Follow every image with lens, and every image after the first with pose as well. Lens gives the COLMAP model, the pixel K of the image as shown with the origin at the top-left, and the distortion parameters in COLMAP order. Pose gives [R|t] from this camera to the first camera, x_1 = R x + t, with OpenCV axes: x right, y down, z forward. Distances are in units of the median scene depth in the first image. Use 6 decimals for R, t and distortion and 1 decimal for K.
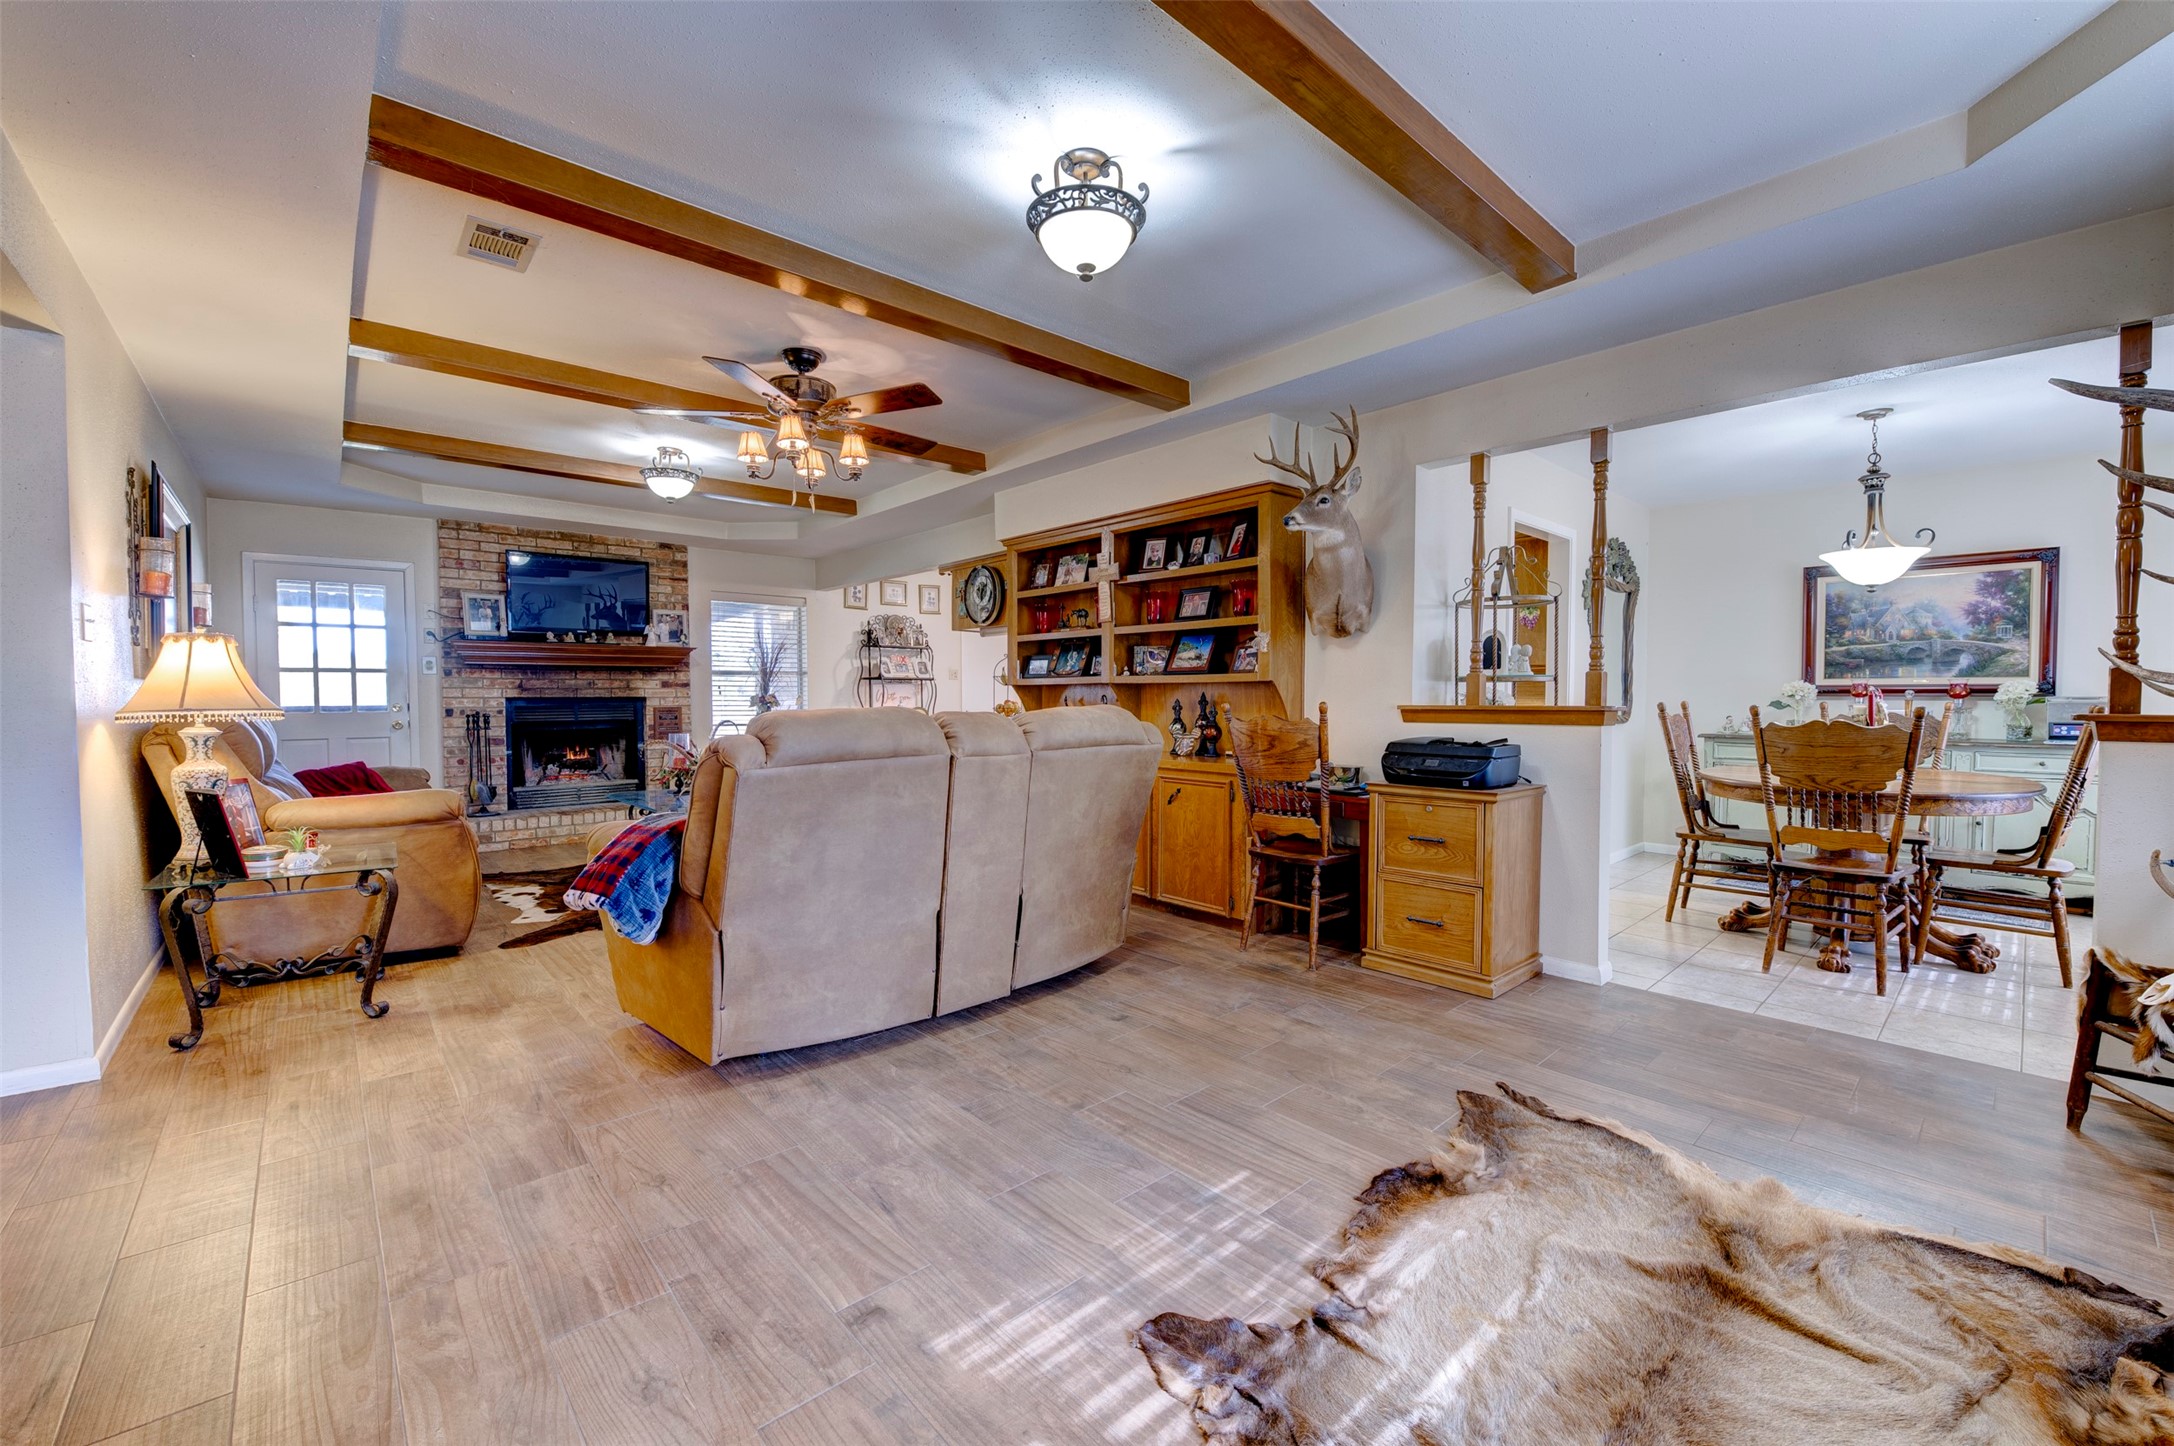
lens RADIAL K [[866.0, 0, 1091.1], [0, 866.0, 724.4], [0, 0, 1]] dist [-0.017251, -0.001668]
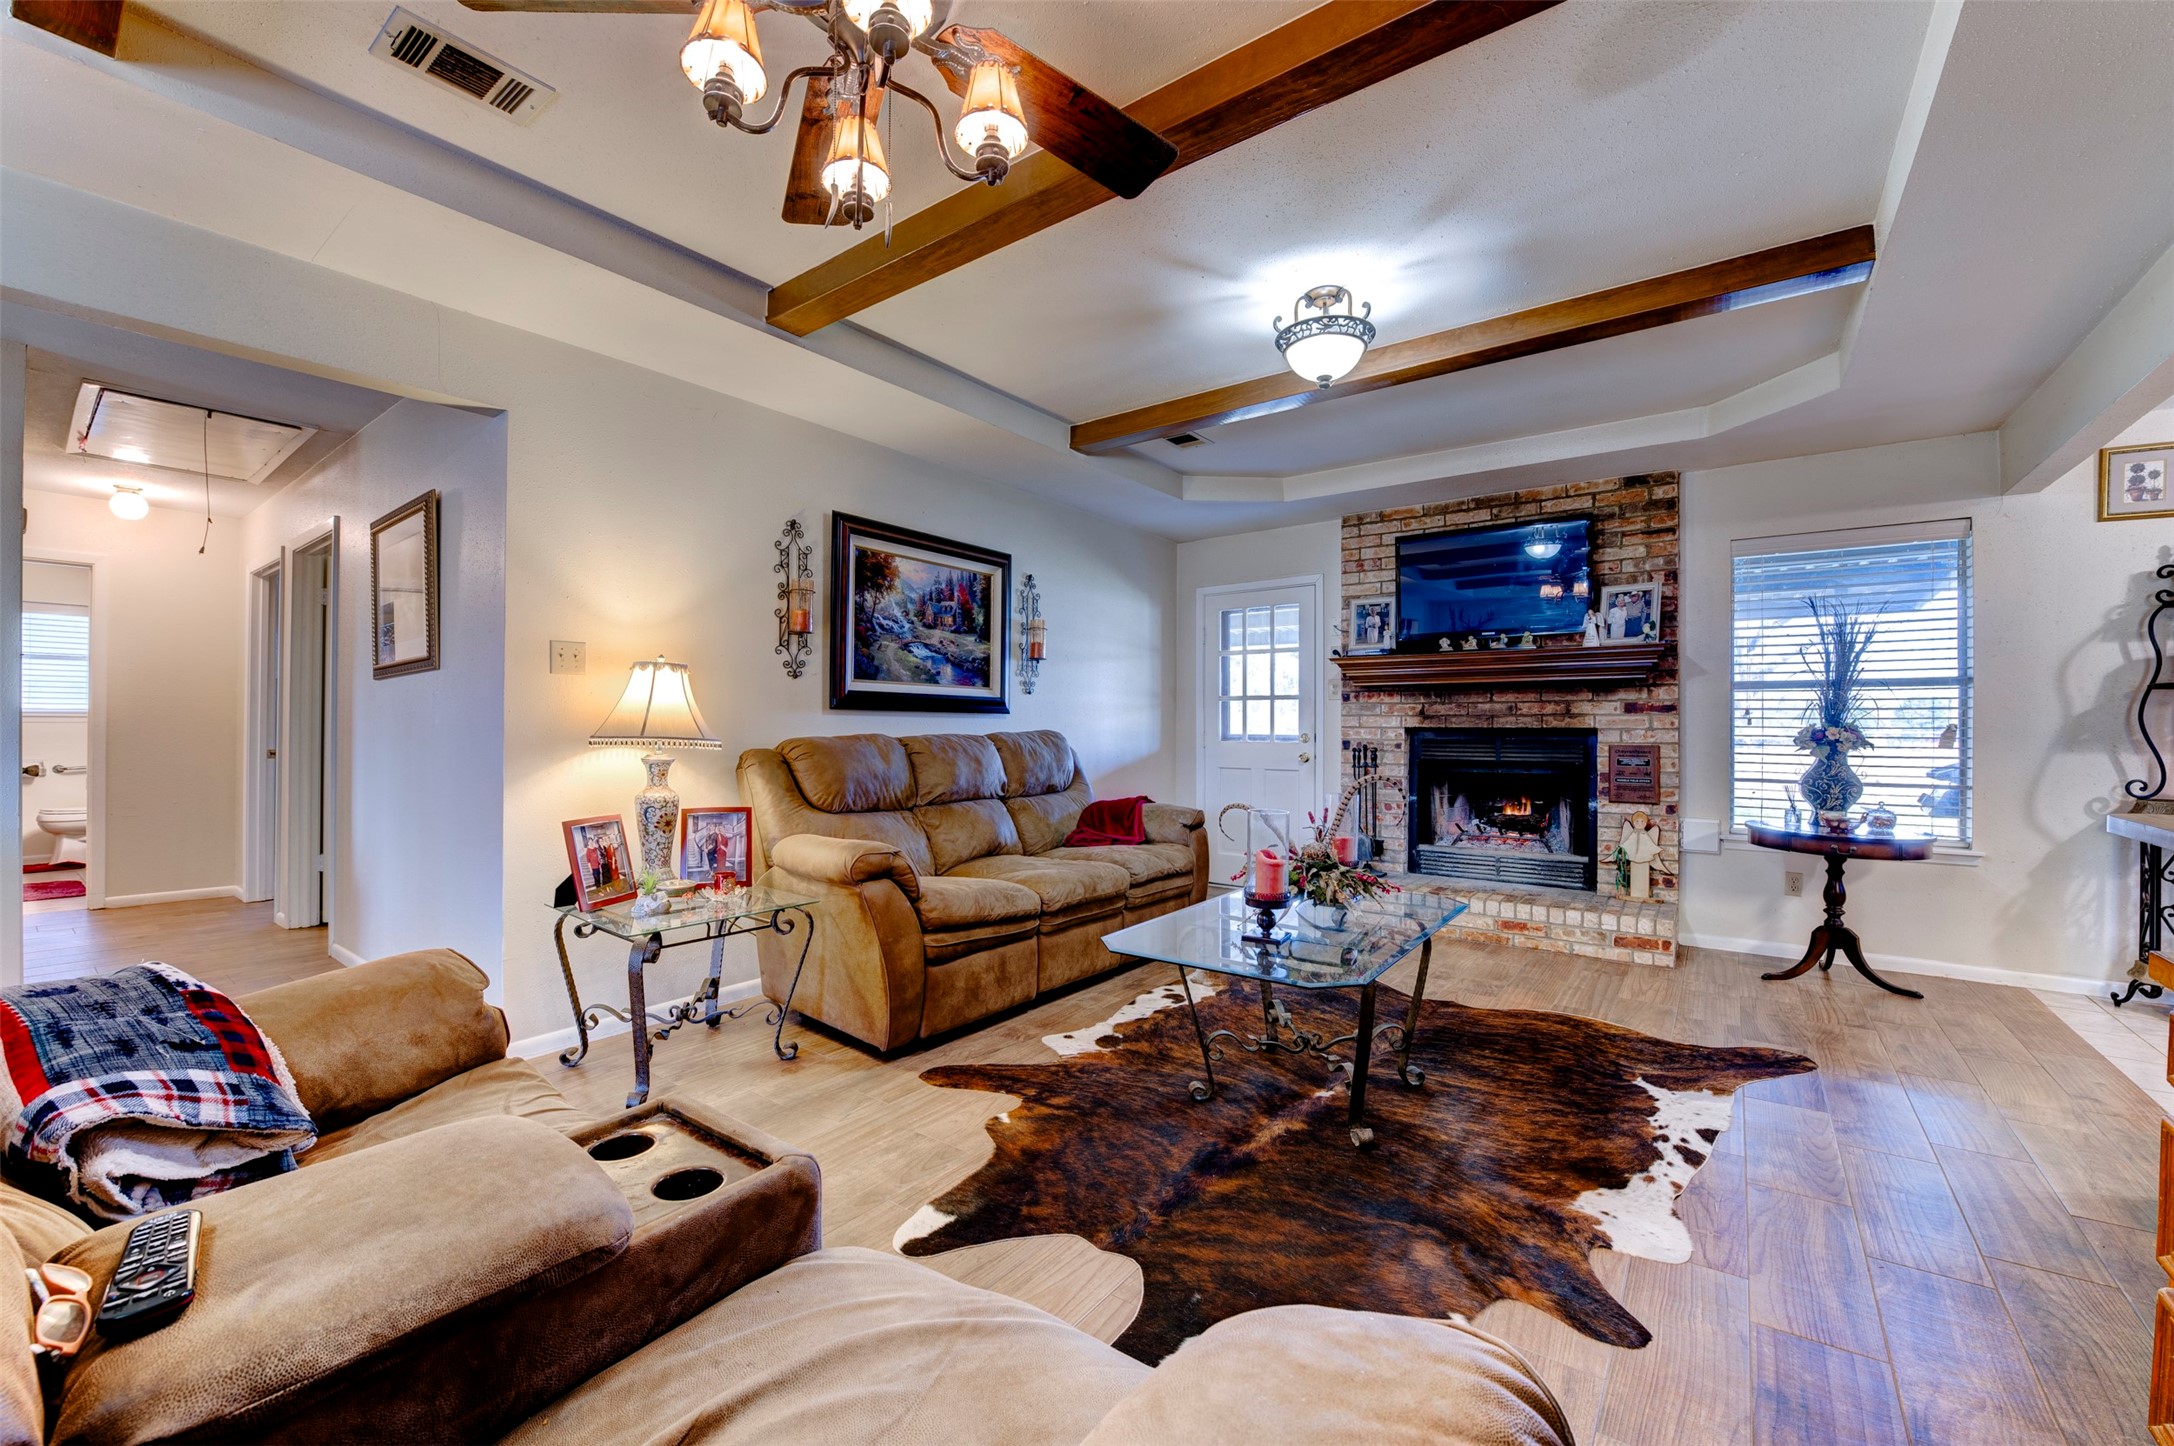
lens RADIAL K [[866.0, 0, 1088.0], [0, 866.0, 725.2], [0, 0, 1]] dist [-0.017251, -0.001668]
pose [[0.192605, 0.003848, -0.981269, 0.032288], [-0.036366, 0.999333, -0.003219, -0.021323], [0.980602, 0.036304, 0.192616, 0.591866]]
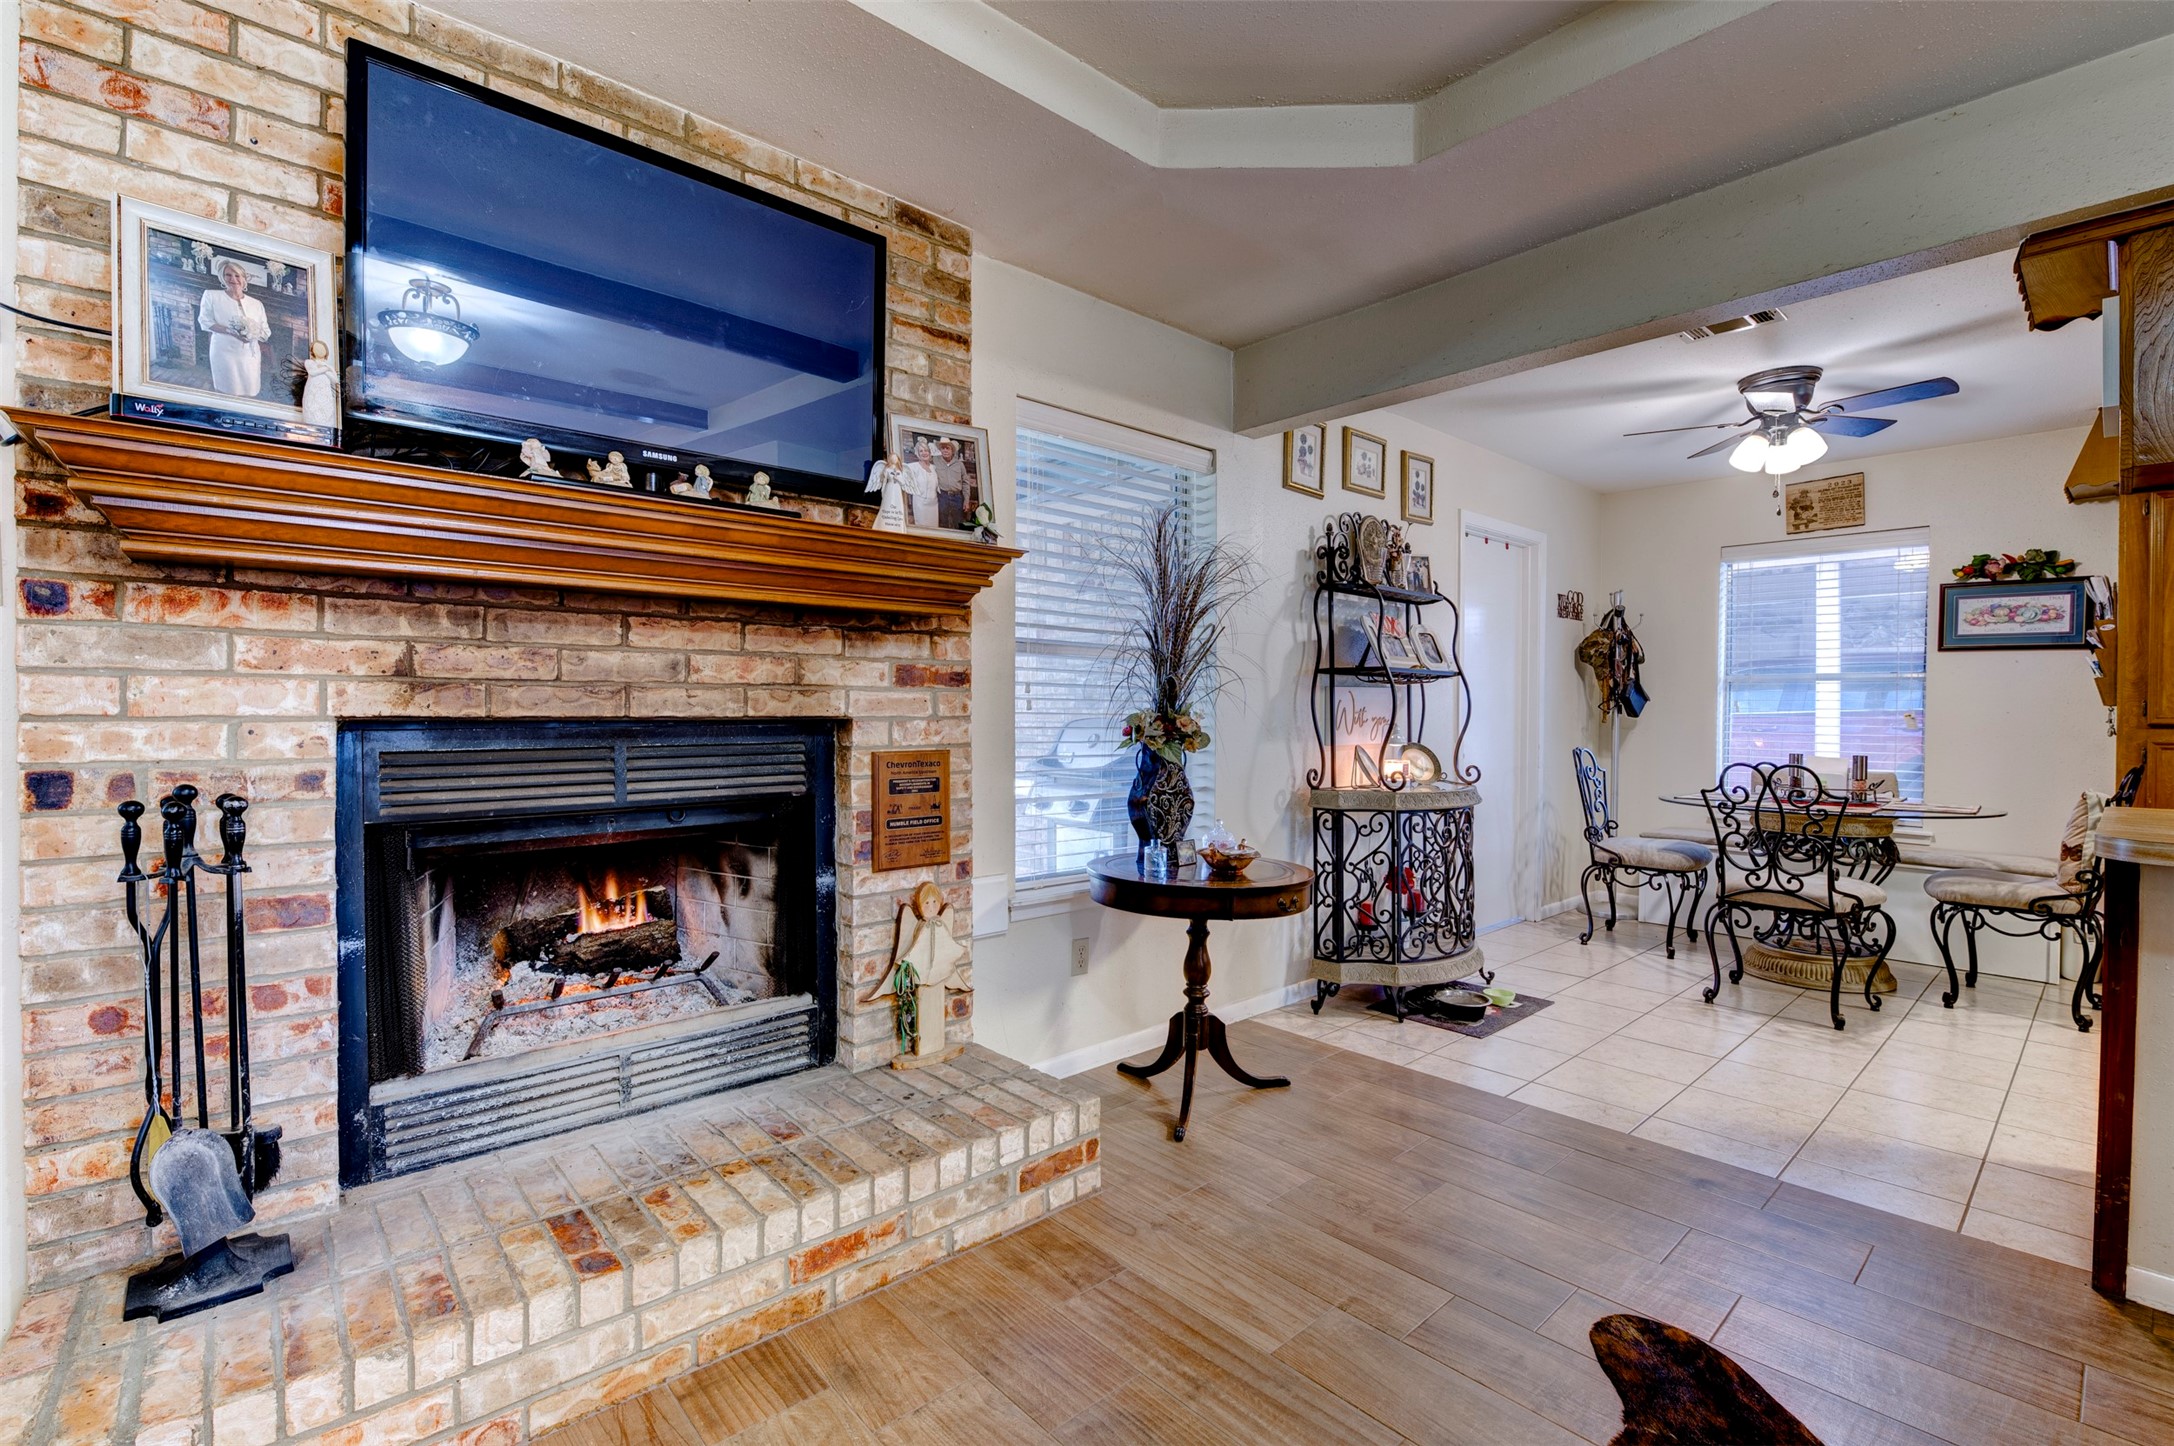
lens RADIAL K [[952.9, 0, 1090.4], [0, 952.9, 722.8], [0, 0, 1]] dist [-0.016089, -0.000779]
pose [[0.999954, 0.007227, -0.006374, -0.497907], [-0.007364, 0.999736, -0.021759, -0.026917], [0.006215, 0.021805, 0.999743, 0.779722]]
